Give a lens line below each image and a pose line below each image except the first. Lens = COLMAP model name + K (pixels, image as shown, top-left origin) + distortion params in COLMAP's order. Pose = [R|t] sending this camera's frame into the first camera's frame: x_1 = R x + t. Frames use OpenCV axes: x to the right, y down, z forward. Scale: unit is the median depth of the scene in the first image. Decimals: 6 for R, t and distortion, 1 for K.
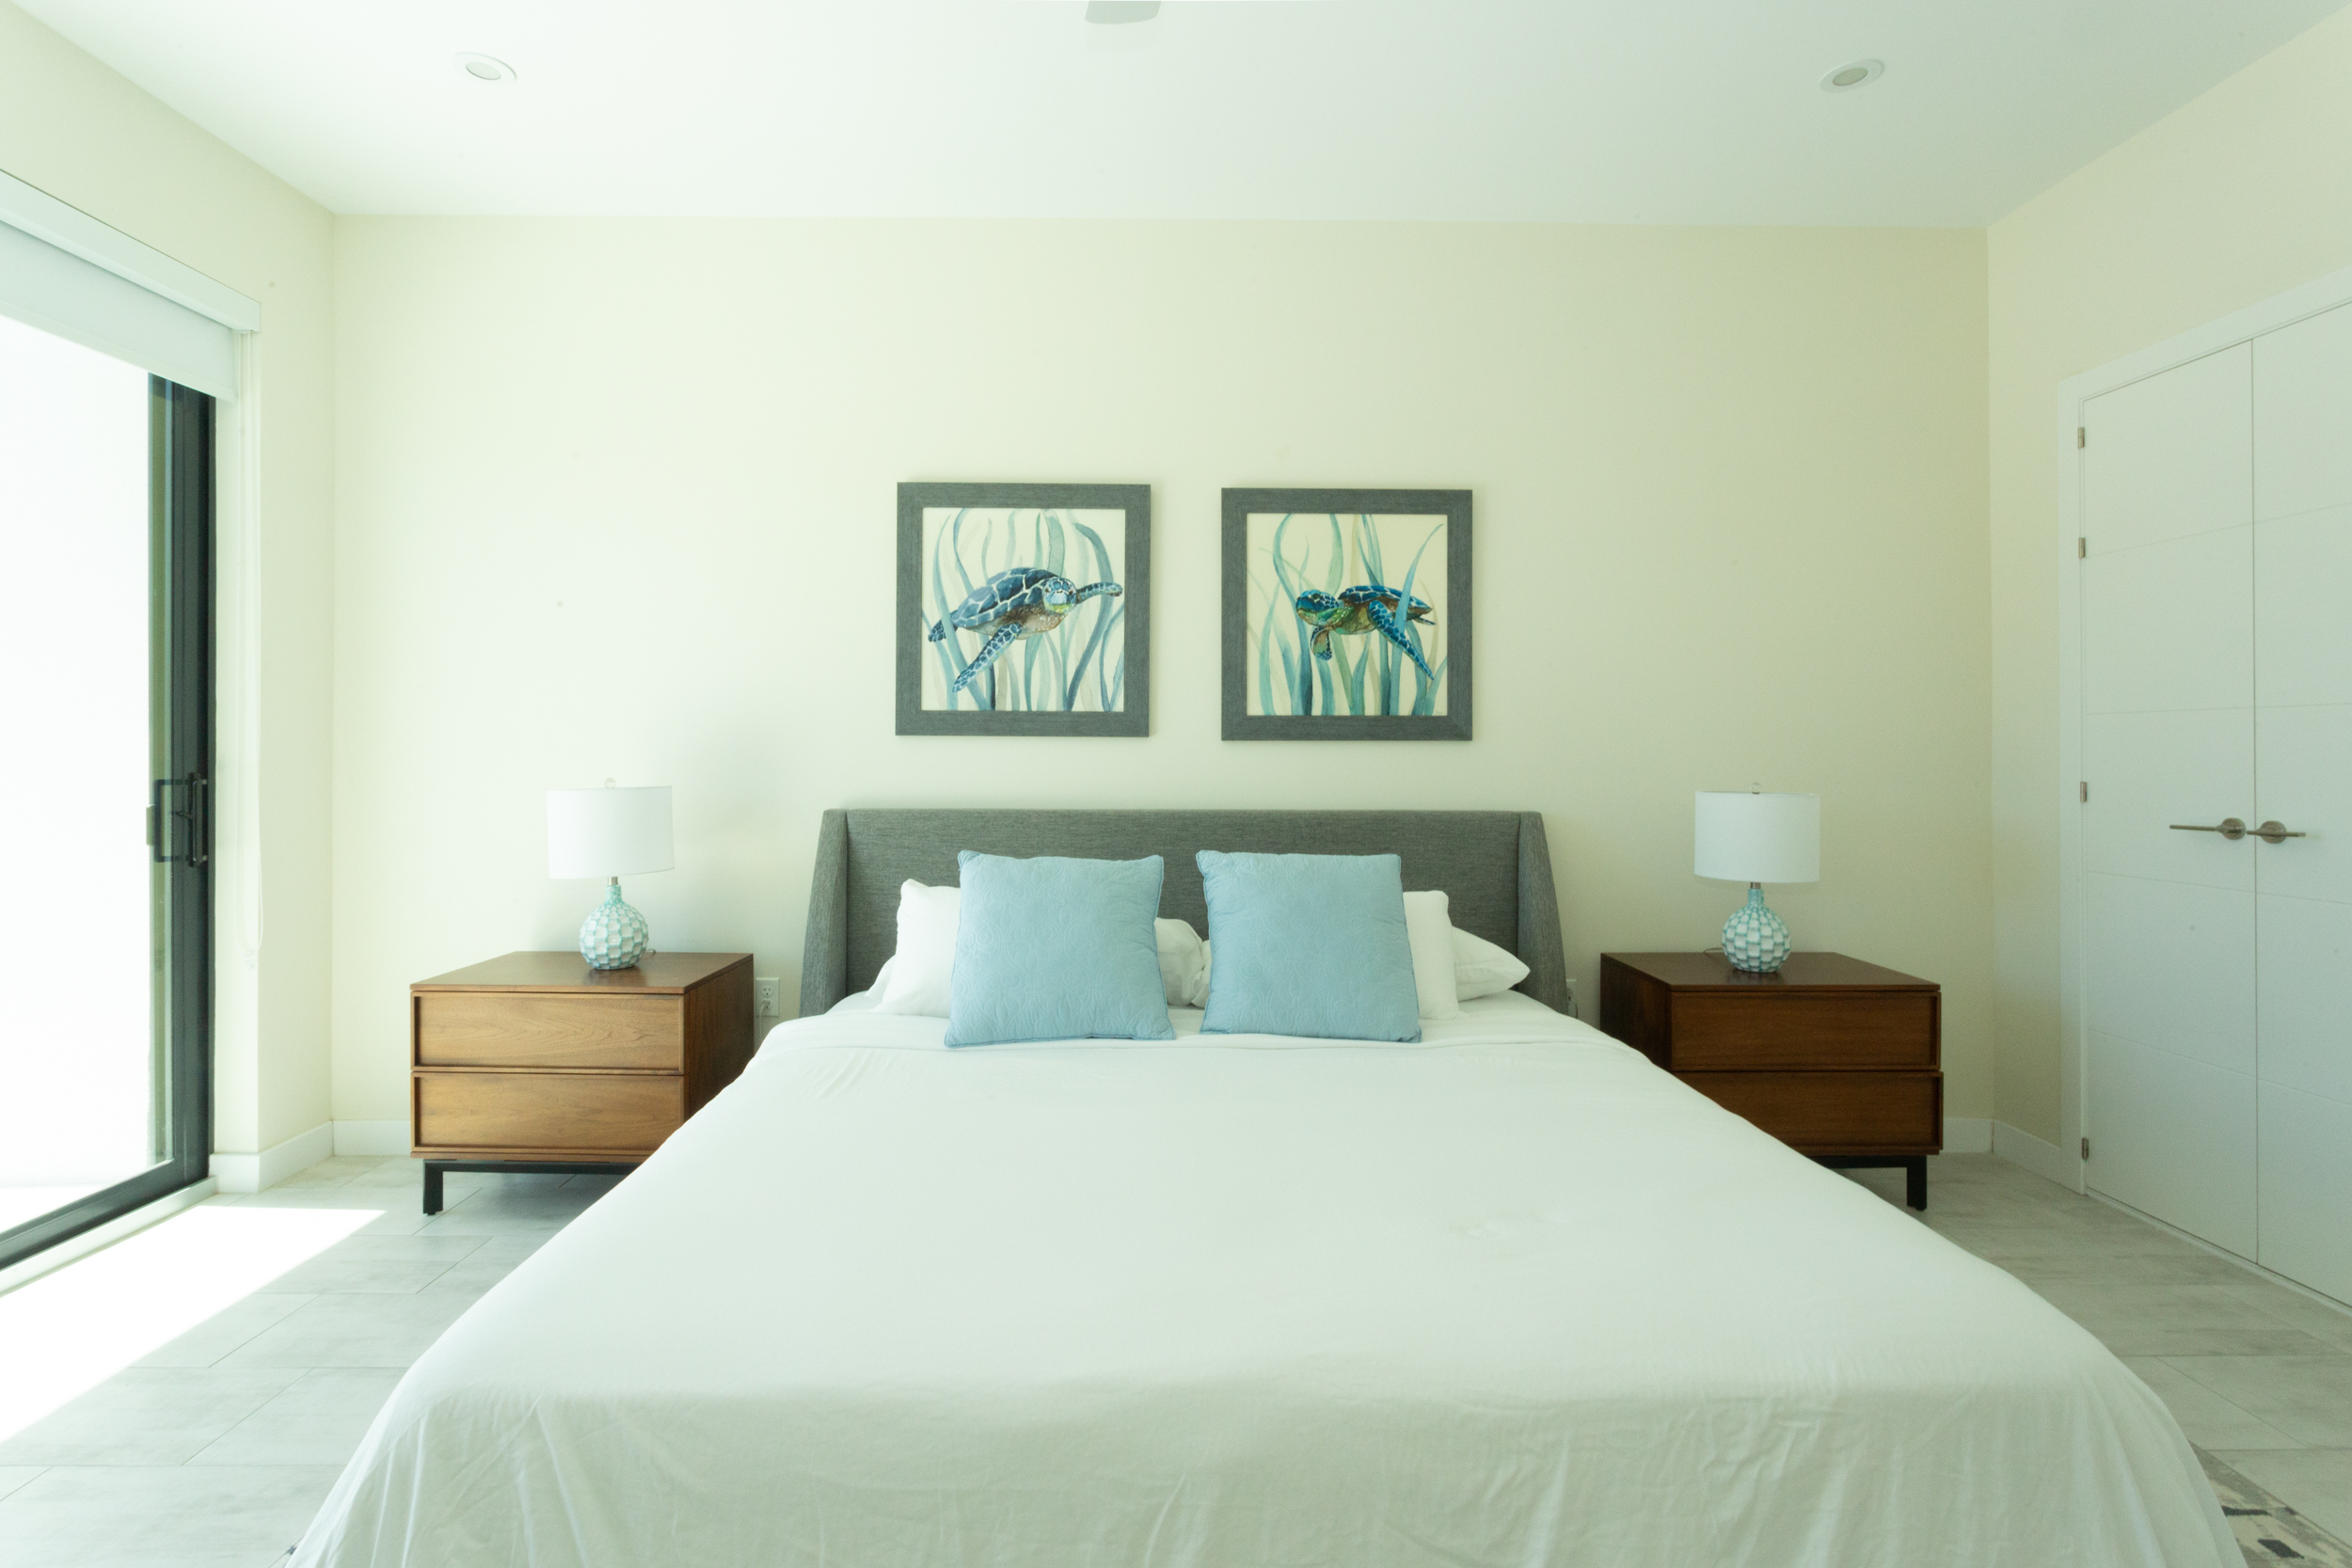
lens RADIAL K [[1135.0, 0, 1138.3], [0, 1135.0, 731.2], [0, 0, 1]] dist [-0.012905, 0.003645]
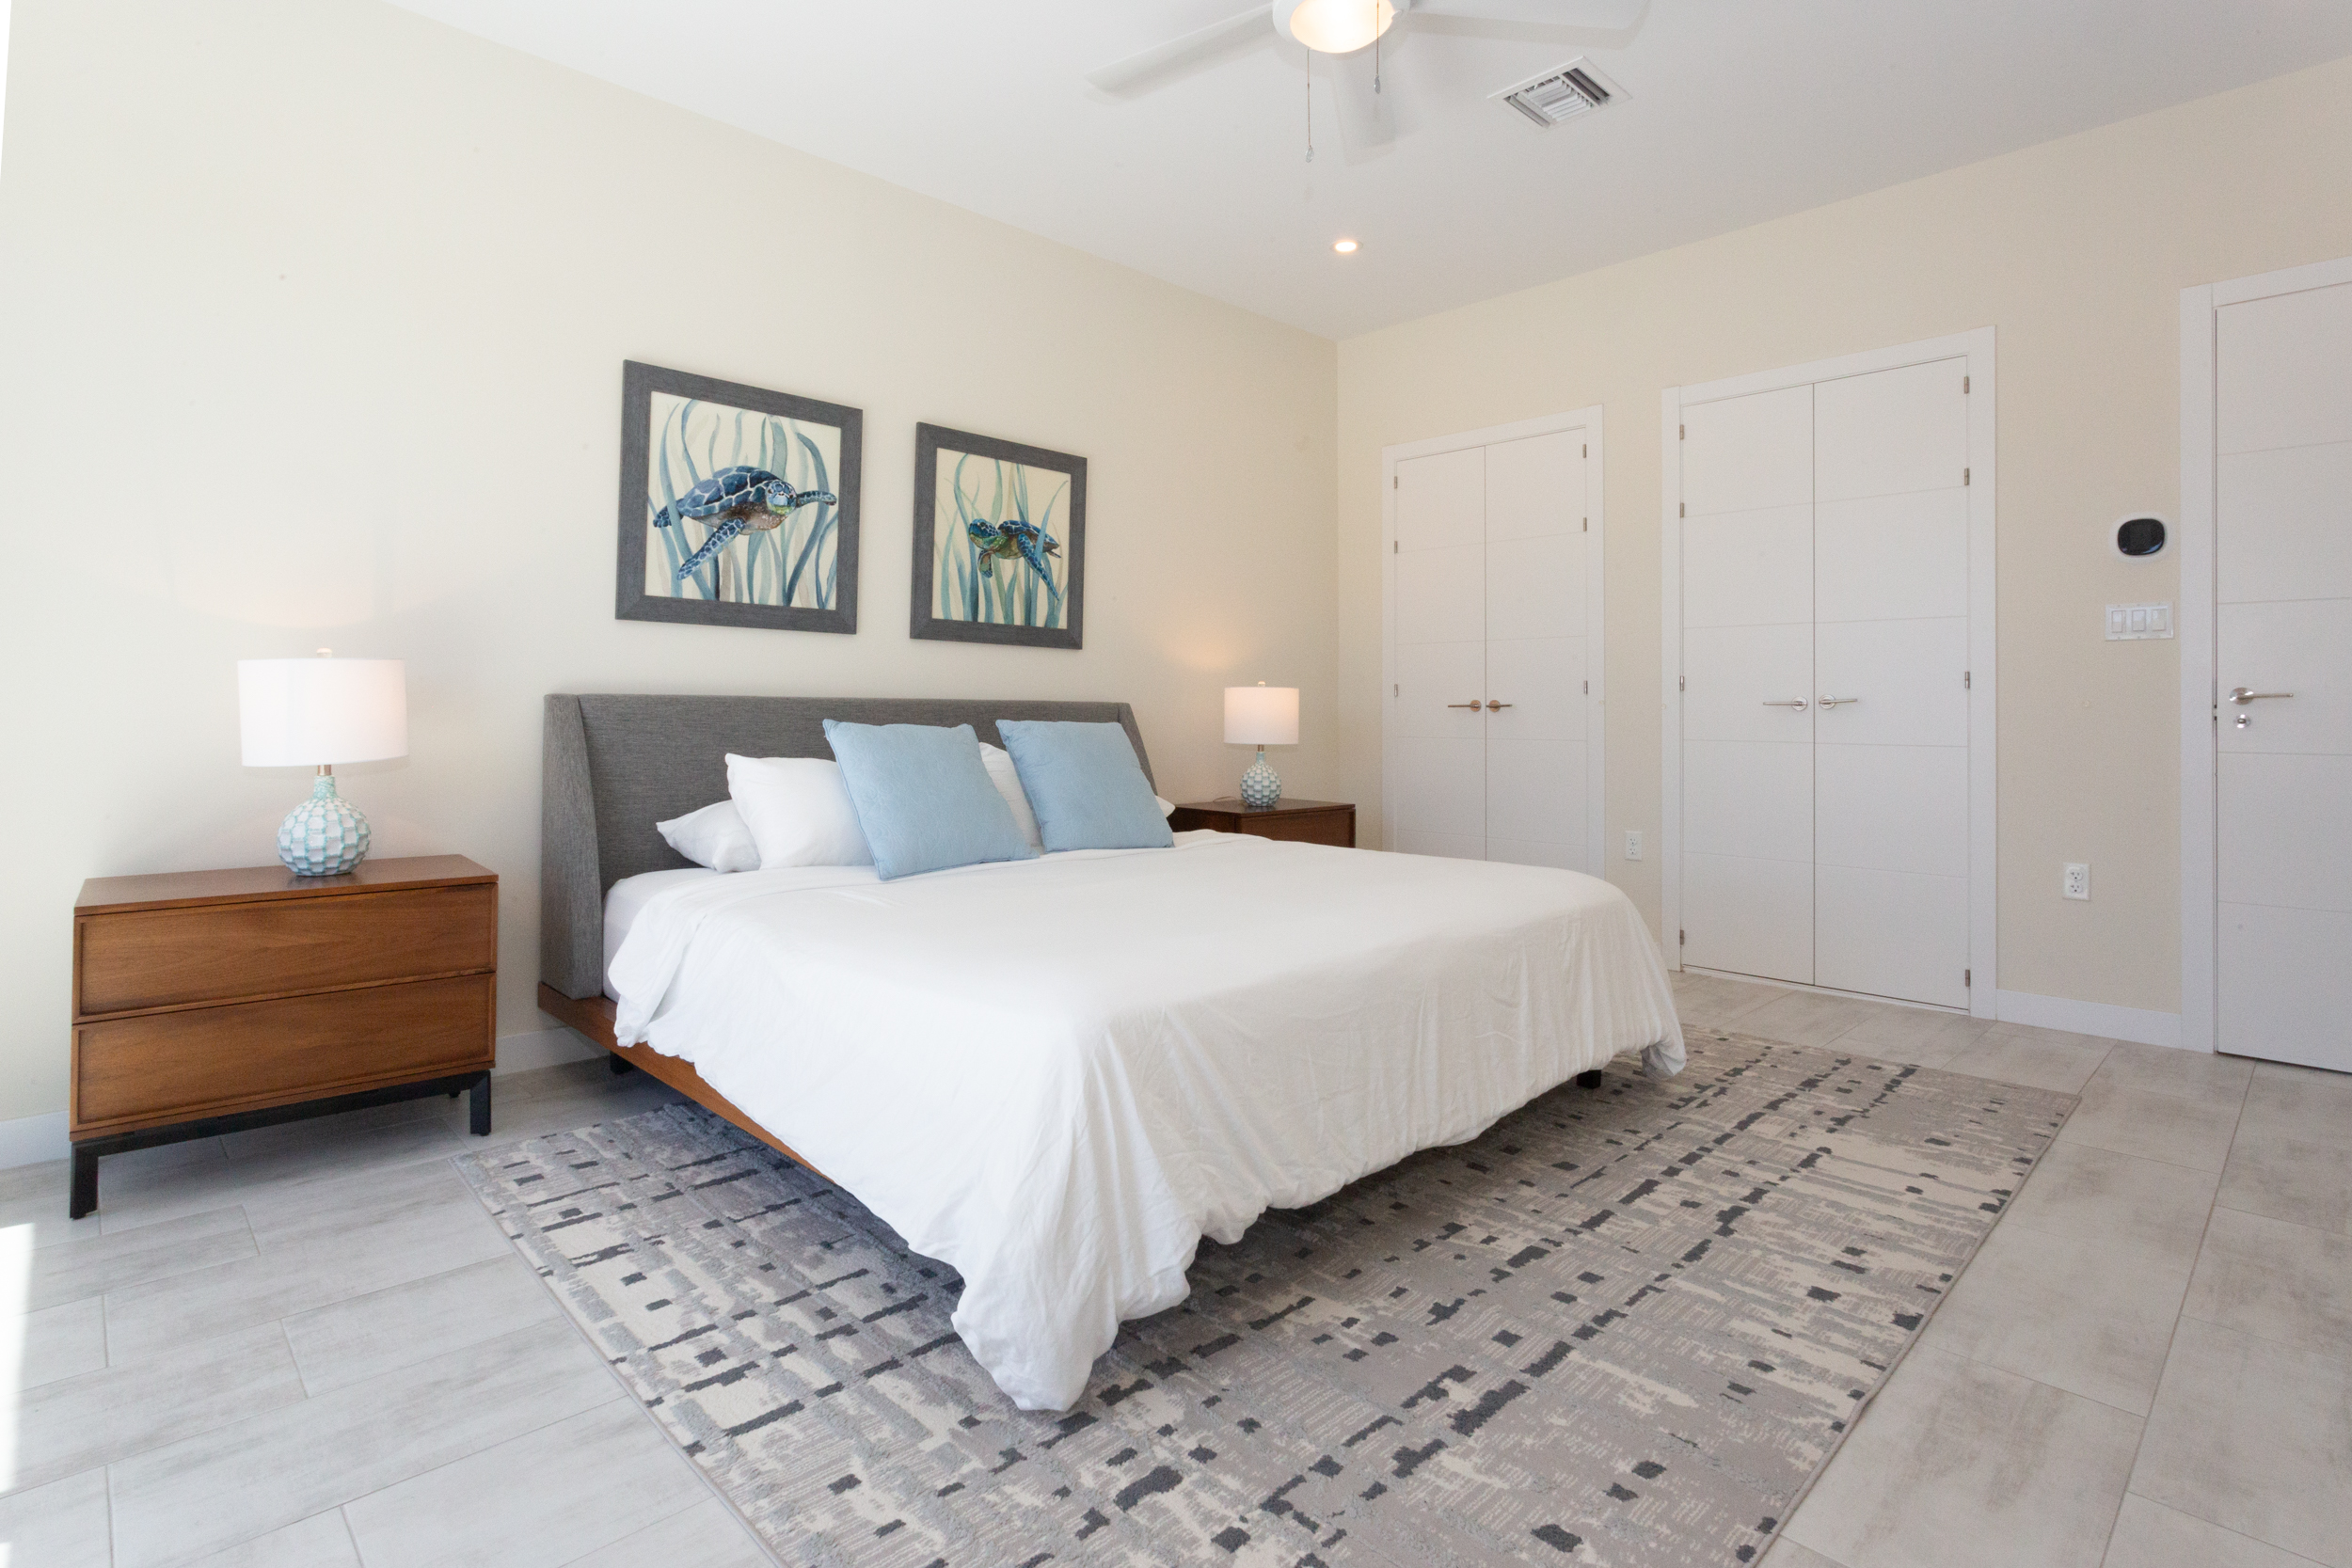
lens RADIAL K [[1135.0, 0, 1158.9], [0, 1135.0, 688.4], [0, 0, 1]] dist [-0.012905, 0.003645]
pose [[0.739303, 0.016570, 0.673169, -0.521768], [-0.019363, 0.999807, -0.003346, 0.056917], [-0.673095, -0.010561, 0.739481, -0.029788]]
